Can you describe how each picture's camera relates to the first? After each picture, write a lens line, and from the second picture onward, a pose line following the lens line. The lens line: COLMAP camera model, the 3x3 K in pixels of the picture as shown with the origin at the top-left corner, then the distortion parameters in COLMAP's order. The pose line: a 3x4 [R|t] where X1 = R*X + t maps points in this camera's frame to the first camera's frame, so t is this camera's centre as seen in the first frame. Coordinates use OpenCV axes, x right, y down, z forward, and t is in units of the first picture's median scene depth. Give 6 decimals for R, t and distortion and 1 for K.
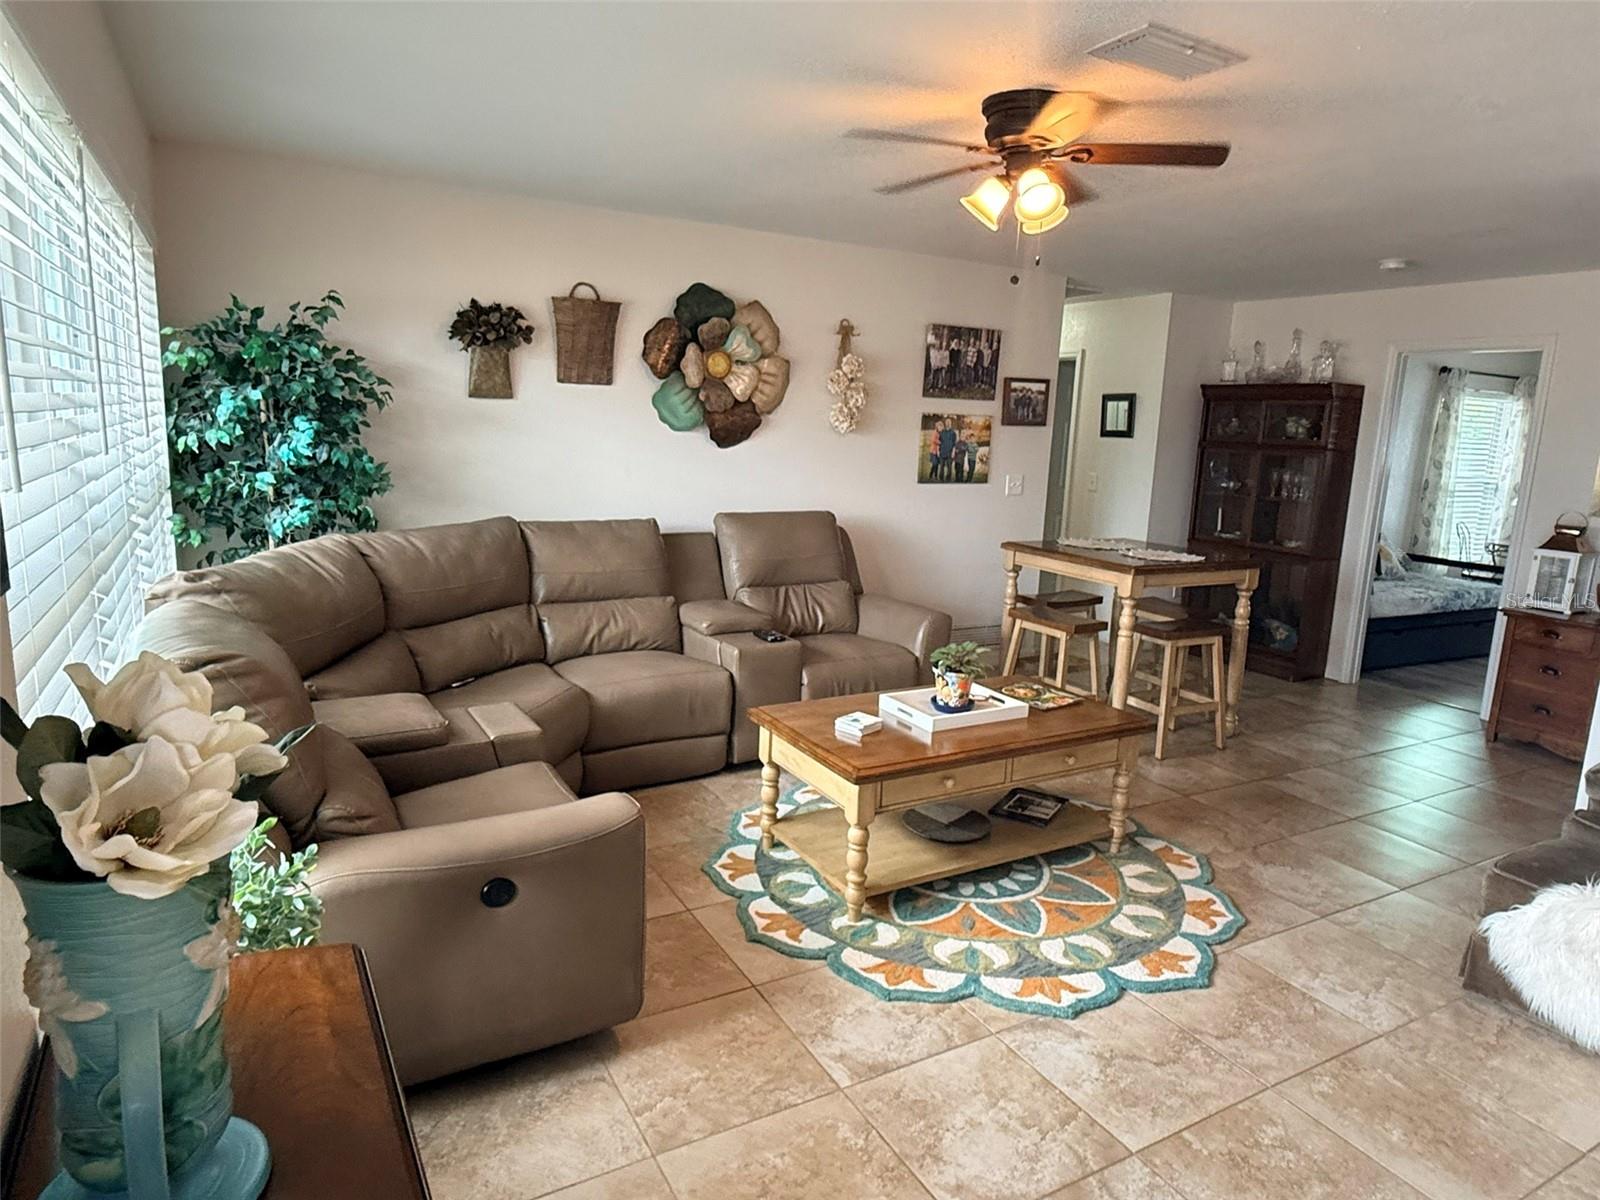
lens RADIAL K [[976.8, 0, 801.6], [0, 976.8, 596.6], [0, 0, 1]] dist [-0.003774, -0.000083]
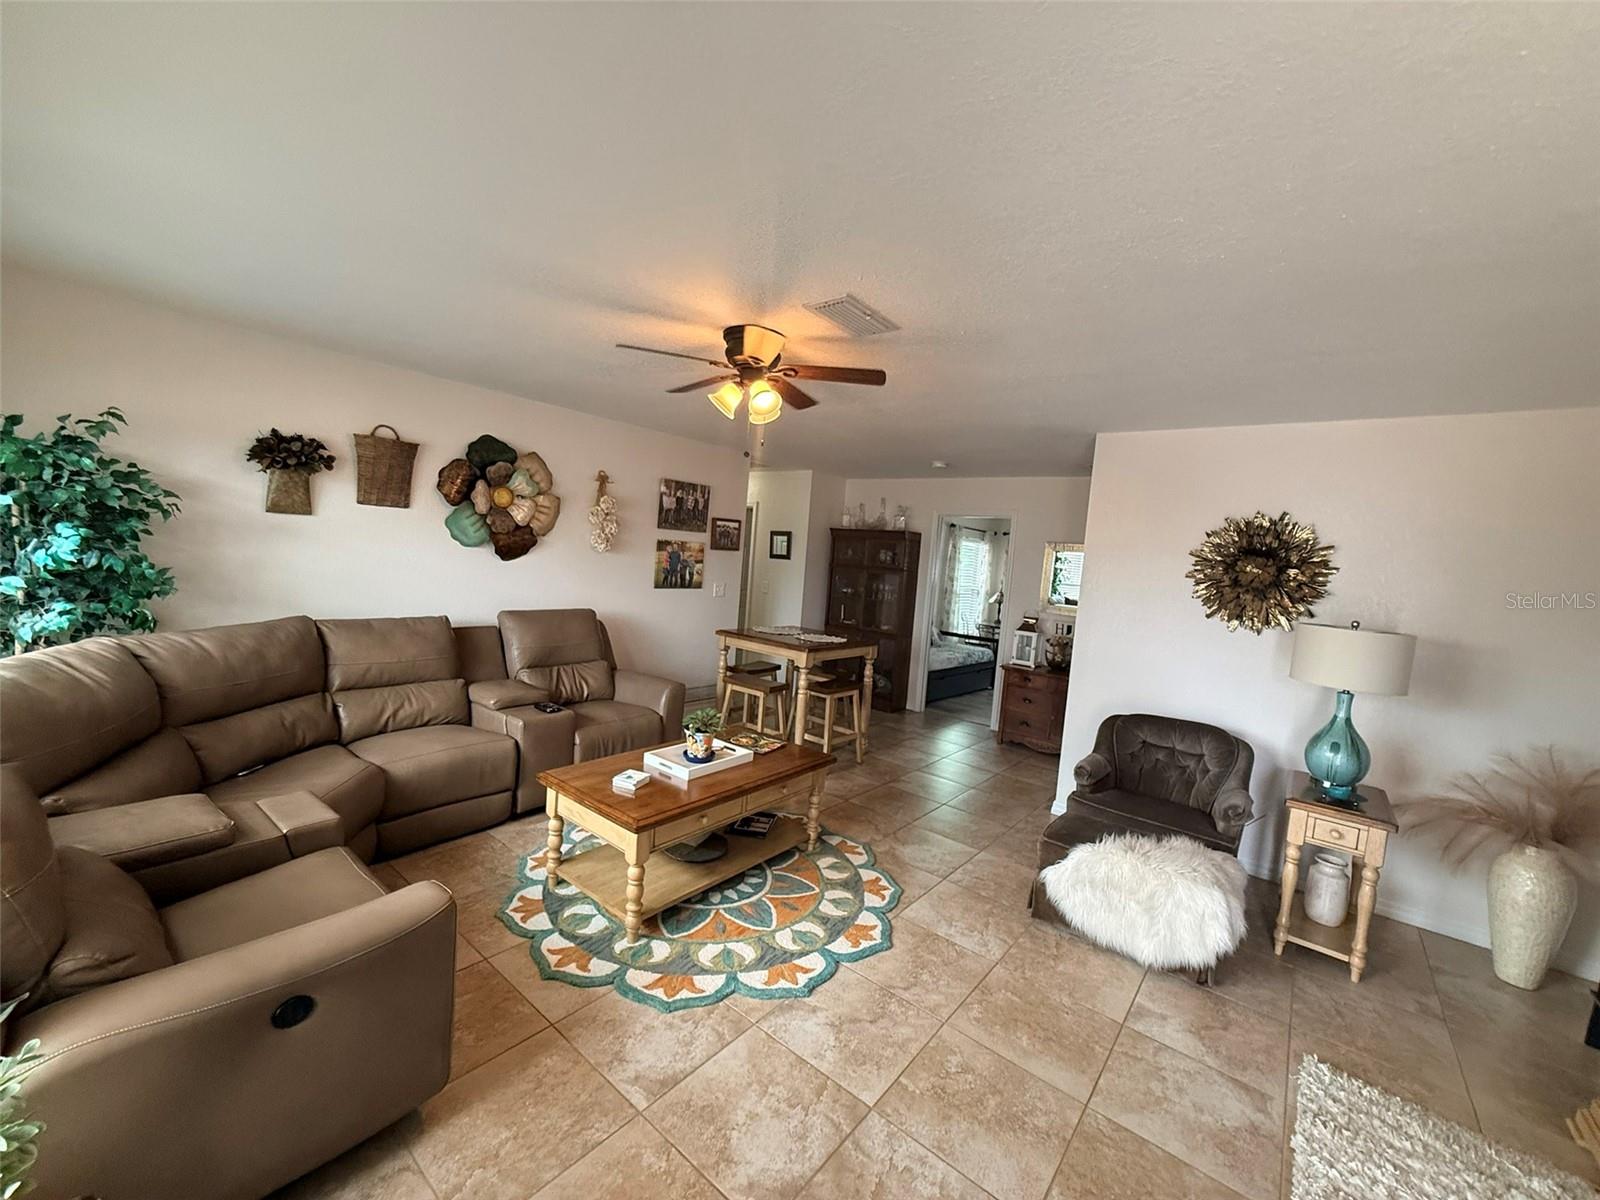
lens RADIAL K [[640.0, 0, 798.4], [0, 640.0, 599.9], [0, 0, 1]] dist [0.001098, -0.000985]
pose [[0.929724, 0.004430, 0.368231, -0.043130], [0.027423, 0.996319, -0.081224, -0.027832], [-0.367235, 0.085614, 0.926180, 0.099496]]
